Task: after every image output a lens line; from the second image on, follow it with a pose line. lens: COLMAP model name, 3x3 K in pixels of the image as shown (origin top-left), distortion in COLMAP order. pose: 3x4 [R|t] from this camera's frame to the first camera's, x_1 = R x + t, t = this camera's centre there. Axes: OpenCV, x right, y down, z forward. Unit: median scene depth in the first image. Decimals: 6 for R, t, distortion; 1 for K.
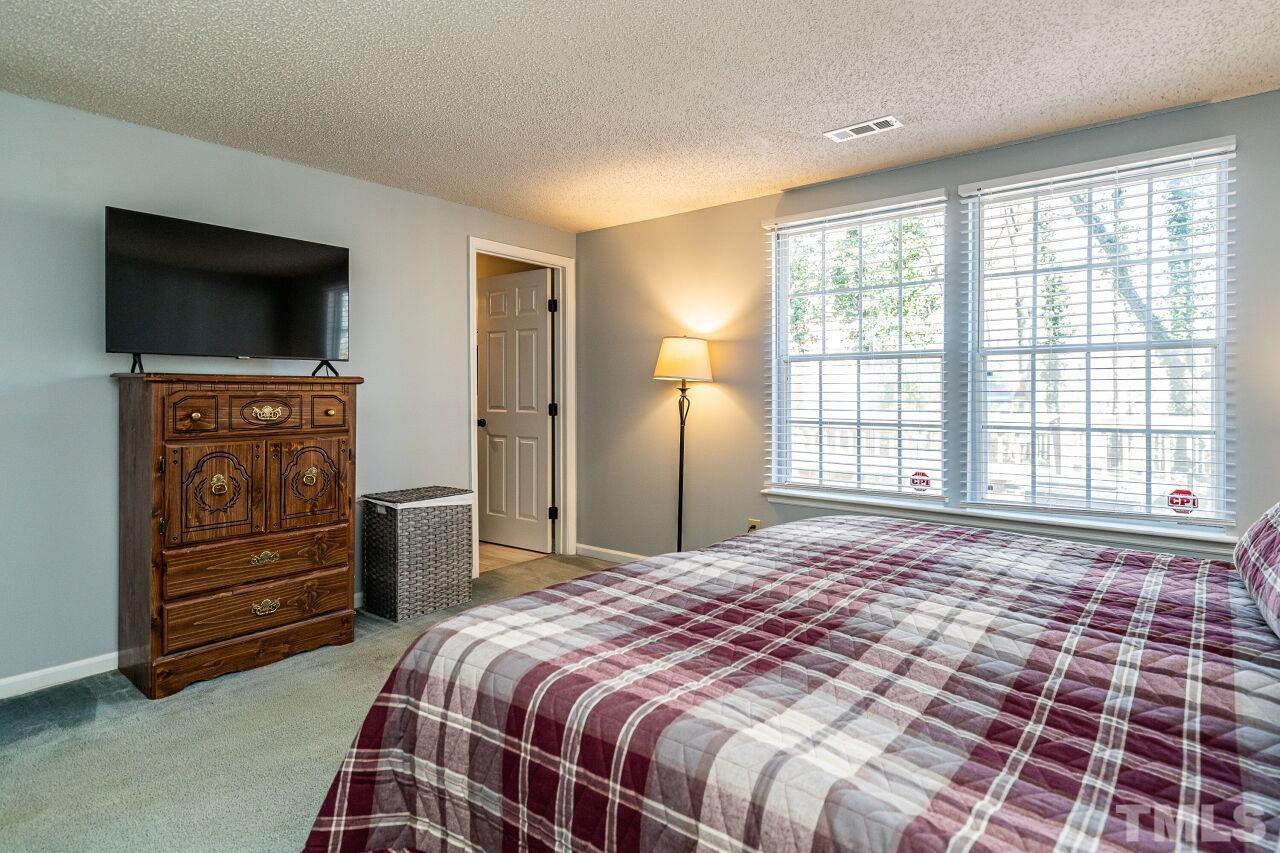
lens RADIAL K [[682.9, 0, 638.9], [0, 682.9, 384.9], [0, 0, 1]] dist [0.001204, 0.000281]
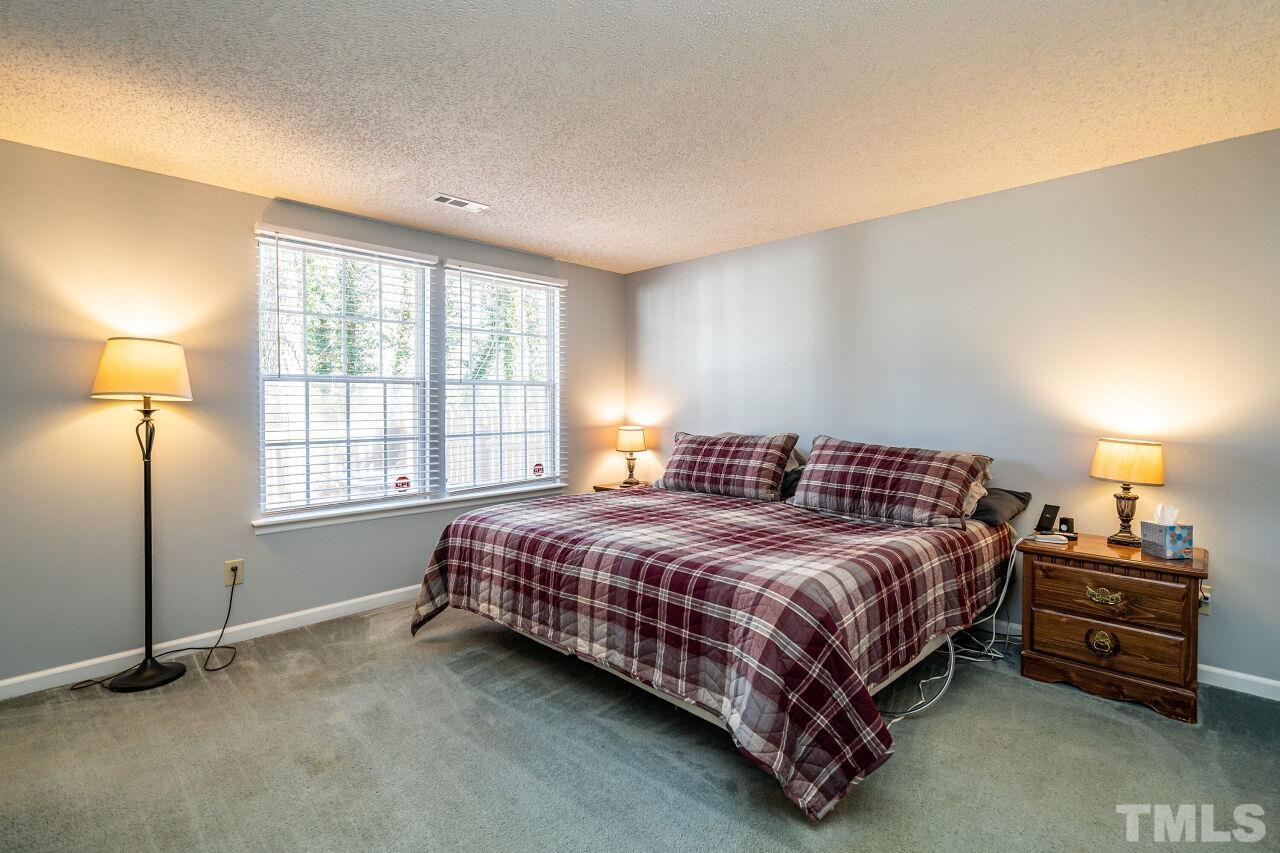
lens RADIAL K [[600.6, 0, 641.2], [0, 600.6, 411.5], [0, 0, 1]] dist [0.000541, 0.000933]
pose [[0.073556, -0.004093, 0.997283, -0.575380], [0.002112, 0.999990, 0.003948, 0.005929], [-0.997289, 0.001816, 0.073564, 0.441661]]
